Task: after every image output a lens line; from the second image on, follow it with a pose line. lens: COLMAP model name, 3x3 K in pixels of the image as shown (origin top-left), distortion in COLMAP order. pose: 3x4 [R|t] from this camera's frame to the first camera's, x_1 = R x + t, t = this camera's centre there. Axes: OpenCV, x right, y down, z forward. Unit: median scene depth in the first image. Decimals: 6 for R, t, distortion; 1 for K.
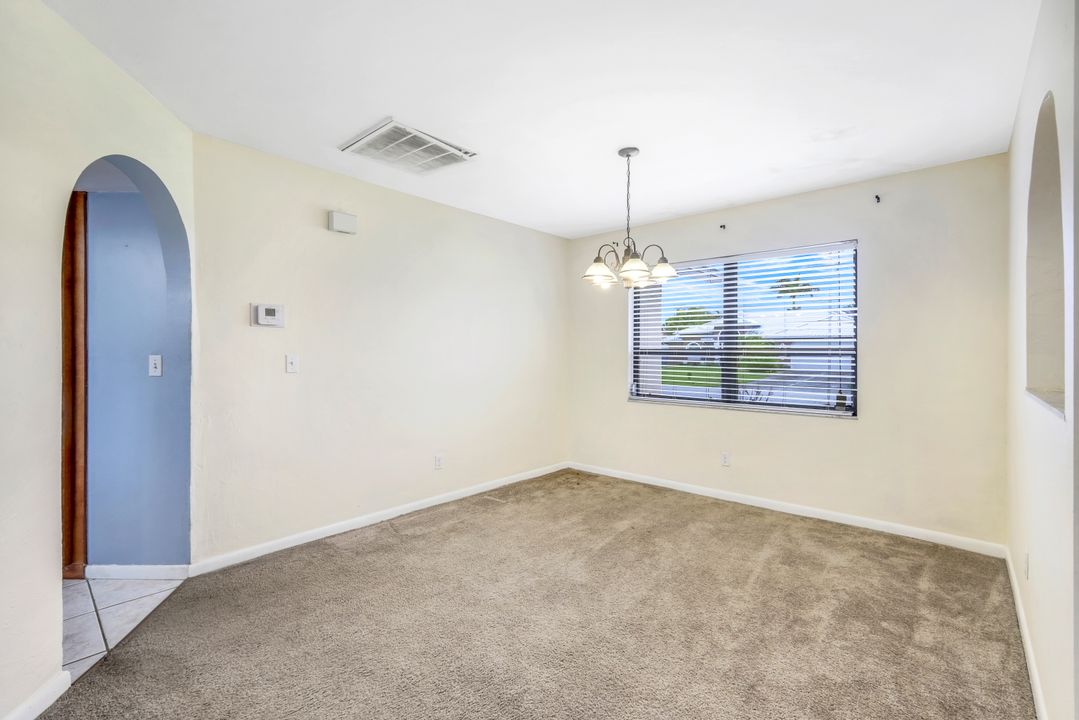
lens RADIAL K [[473.1, 0, 539.9], [0, 473.1, 357.2], [0, 0, 1]] dist [0.002904, 0.000272]
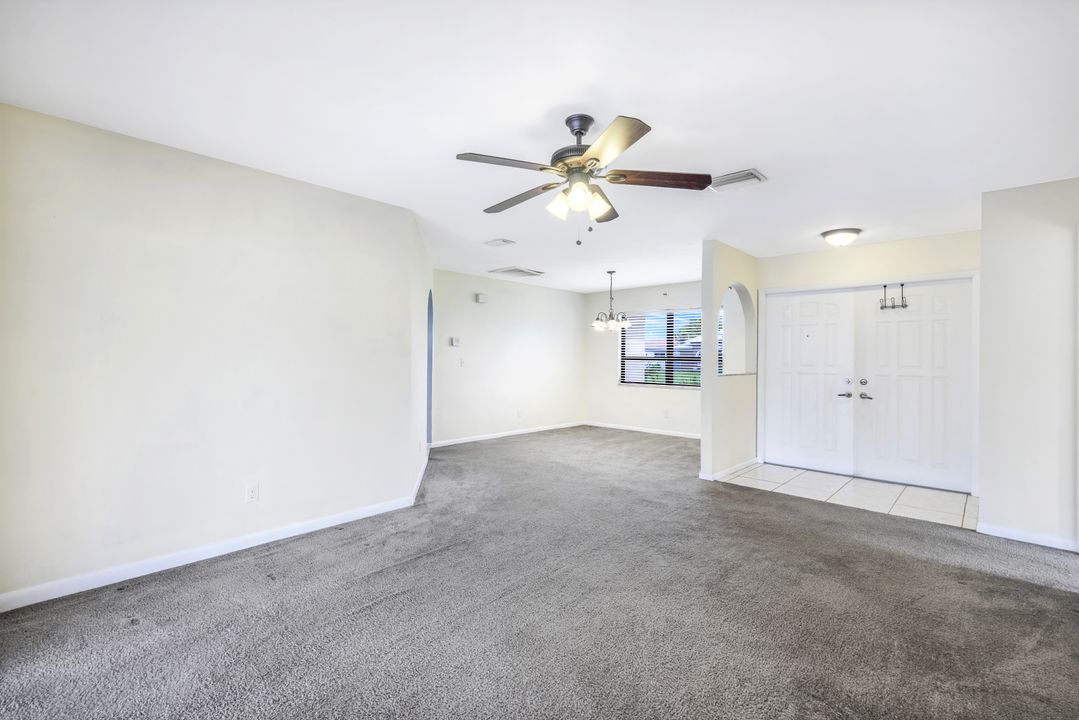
lens RADIAL K [[473.1, 0, 539.9], [0, 473.1, 357.2], [0, 0, 1]] dist [0.002904, 0.000272]
pose [[0.999472, 0.003986, -0.032260, -0.083881], [-0.004434, 0.999895, -0.013814, 0.017747], [0.032202, 0.013949, 0.999384, -1.284639]]
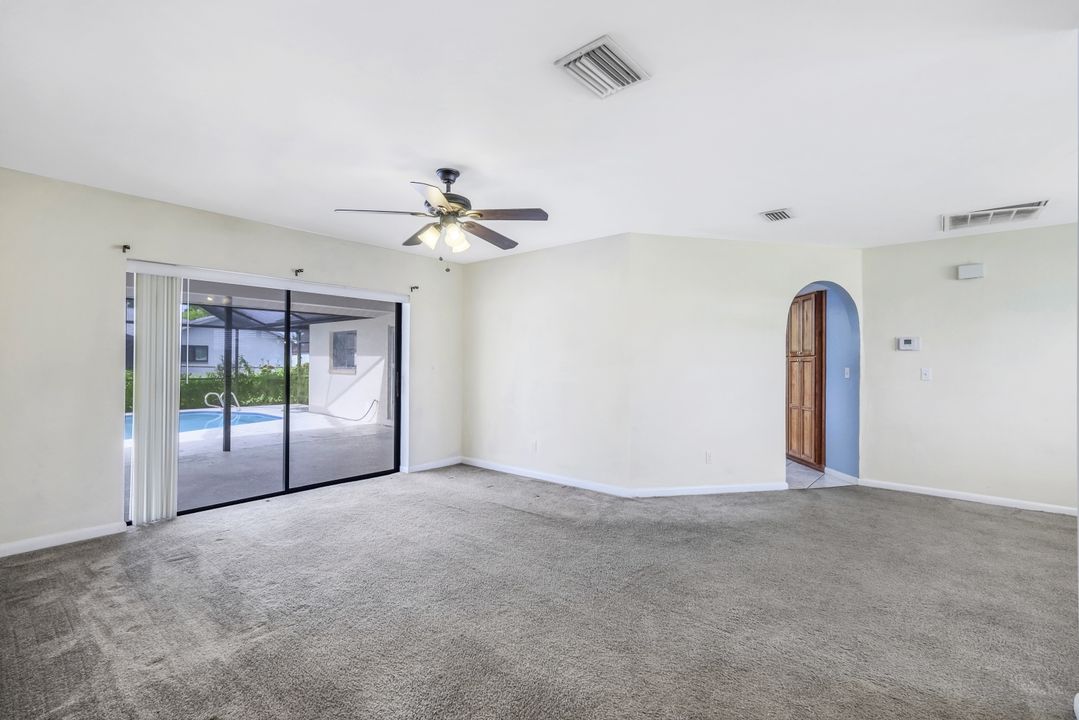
lens RADIAL K [[476.6, 0, 544.1], [0, 476.6, 358.7], [0, 0, 1]] dist [0.002533, 0.000424]
pose [[0.040480, -0.006902, -0.999157, 0.988617], [-0.018668, 0.999796, -0.007662, -0.001547], [0.999006, 0.018962, 0.040343, -0.300625]]
